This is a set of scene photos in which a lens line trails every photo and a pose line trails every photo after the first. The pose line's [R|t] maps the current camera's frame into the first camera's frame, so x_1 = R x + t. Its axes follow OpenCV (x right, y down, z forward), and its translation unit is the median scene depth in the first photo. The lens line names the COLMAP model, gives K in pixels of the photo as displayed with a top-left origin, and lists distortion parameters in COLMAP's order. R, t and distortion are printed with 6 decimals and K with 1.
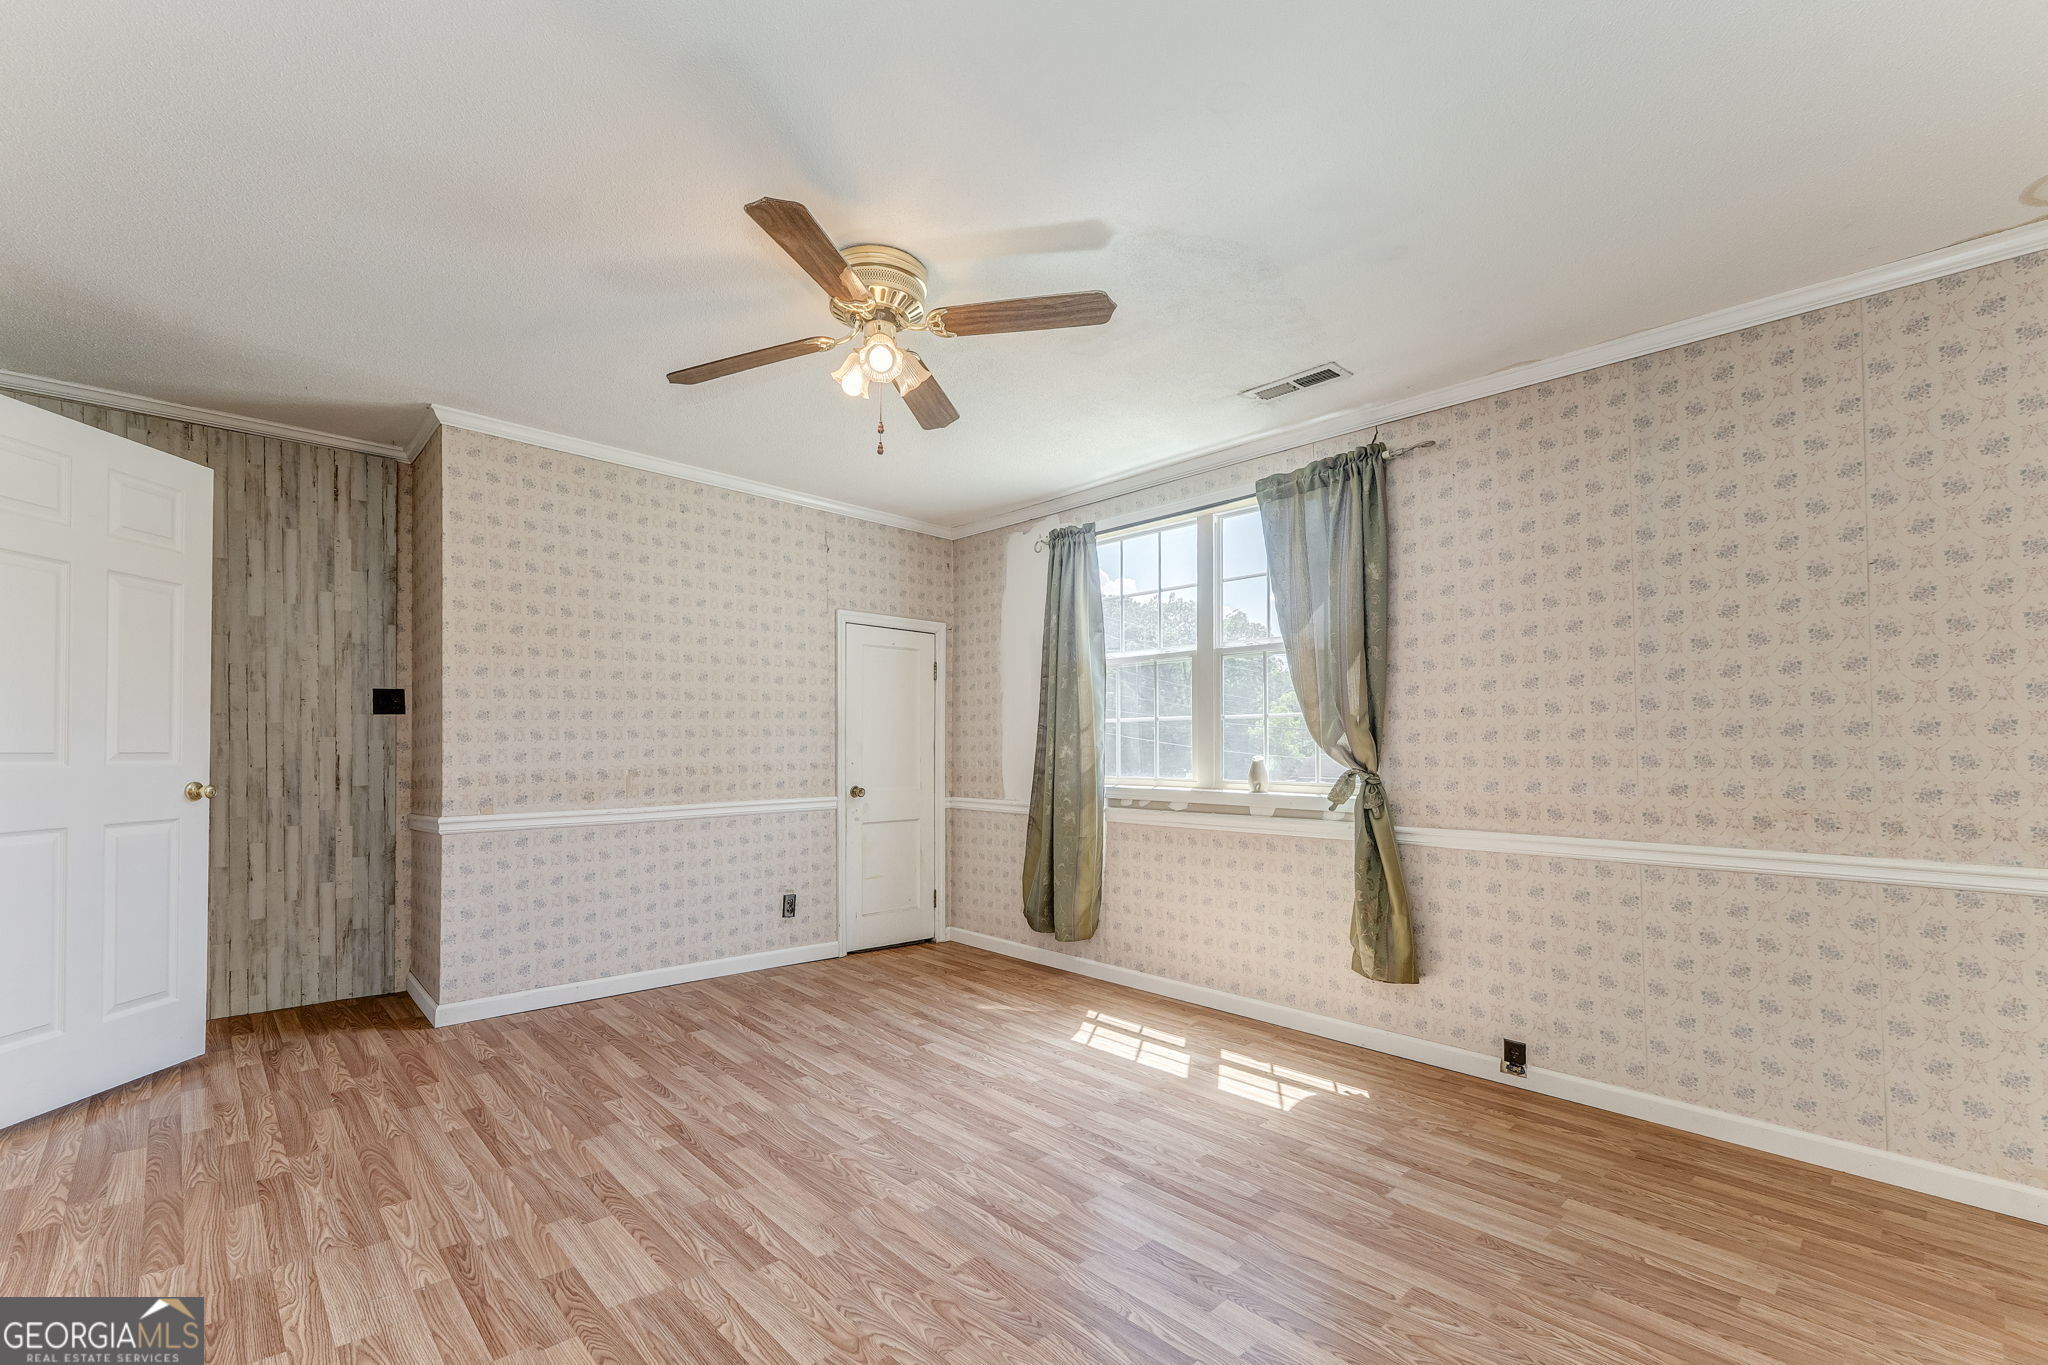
lens RADIAL K [[879.7, 0, 1024.1], [0, 879.7, 746.7], [0, 0, 1]] dist [0.003593, -0.000637]
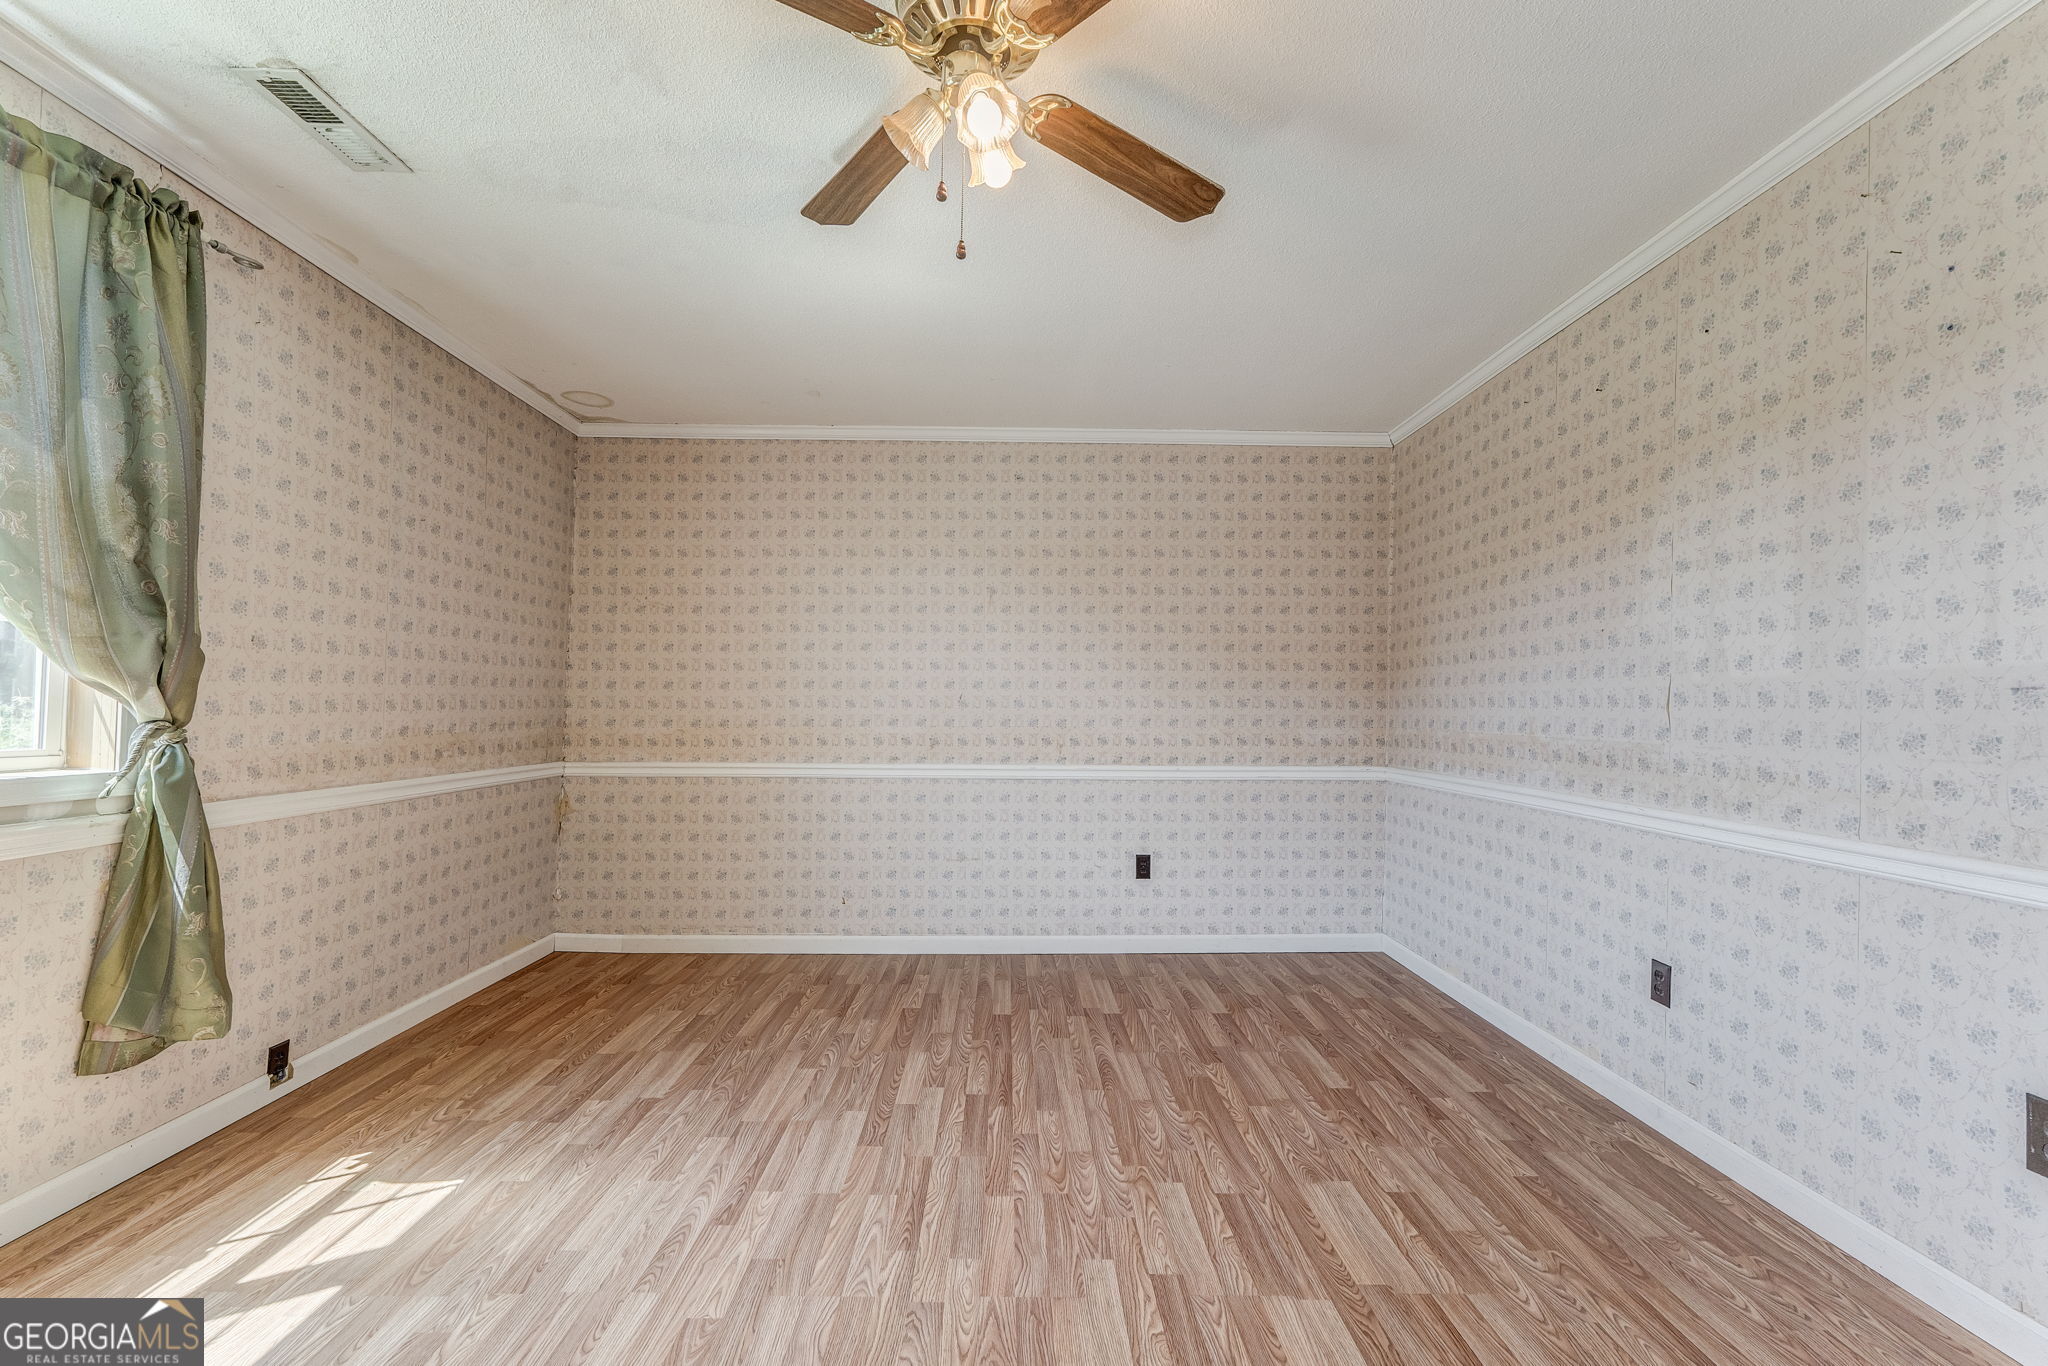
lens RADIAL K [[879.7, 0, 1010.1], [0, 879.7, 694.9], [0, 0, 1]] dist [0.003593, -0.000637]
pose [[-0.721170, -0.007913, 0.692713, -0.507802], [-0.026552, 0.999516, -0.016226, 0.001536], [-0.692249, -0.030095, -0.721031, 1.125597]]
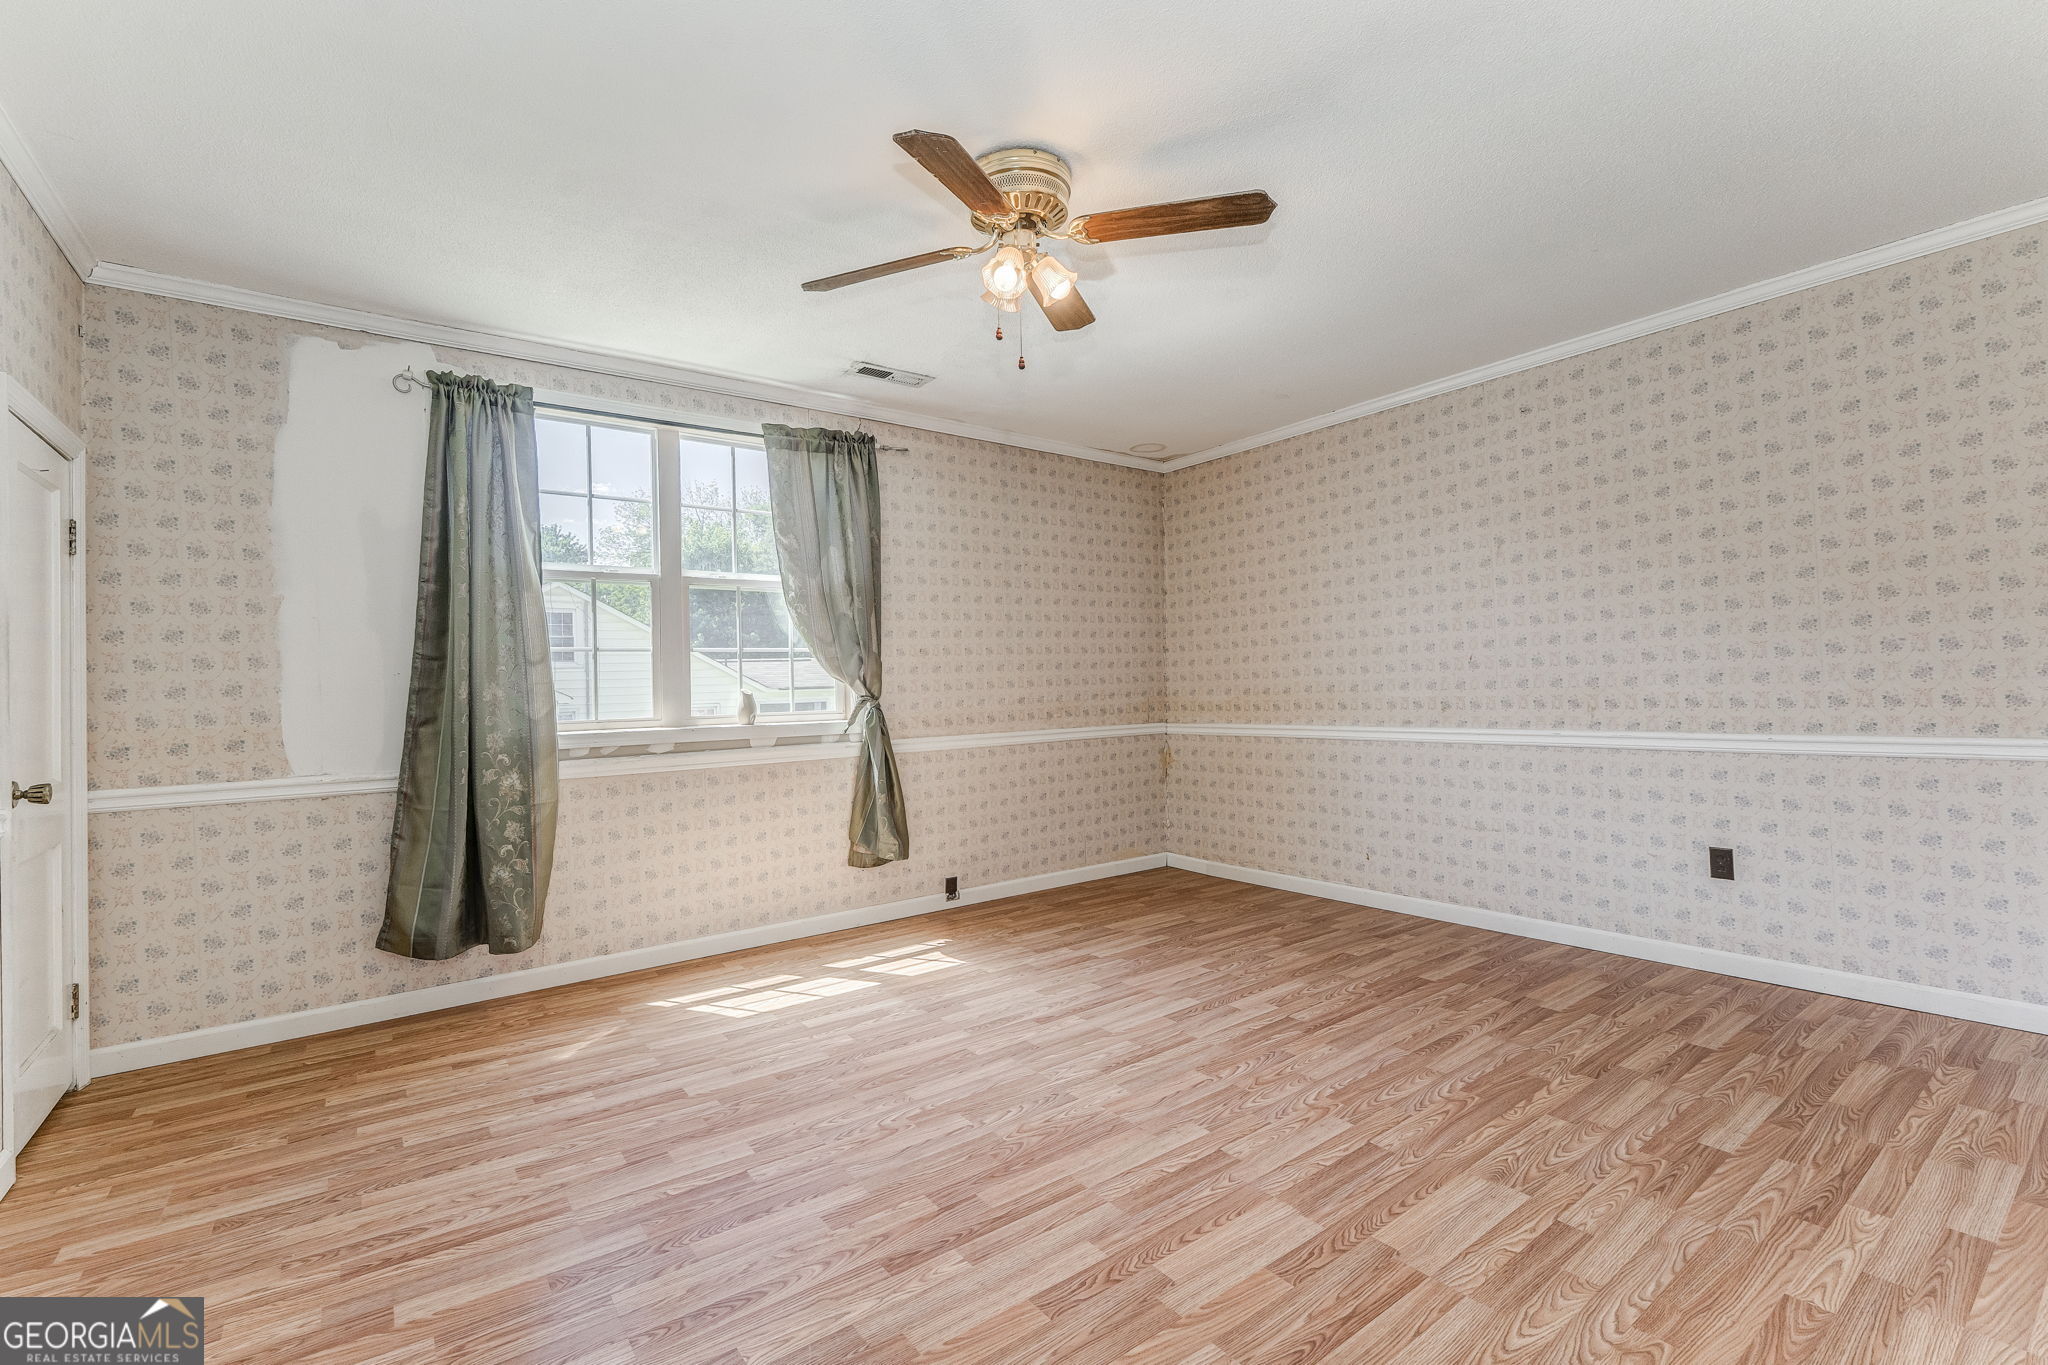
lens RADIAL K [[879.7, 0, 1012.3], [0, 879.7, 672.3], [0, 0, 1]] dist [0.003593, -0.000637]
pose [[0.130532, 0.001147, 0.991443, -0.875040], [0.016686, 0.999855, -0.003353, -0.000358], [-0.991304, 0.016981, 0.130494, 0.698024]]
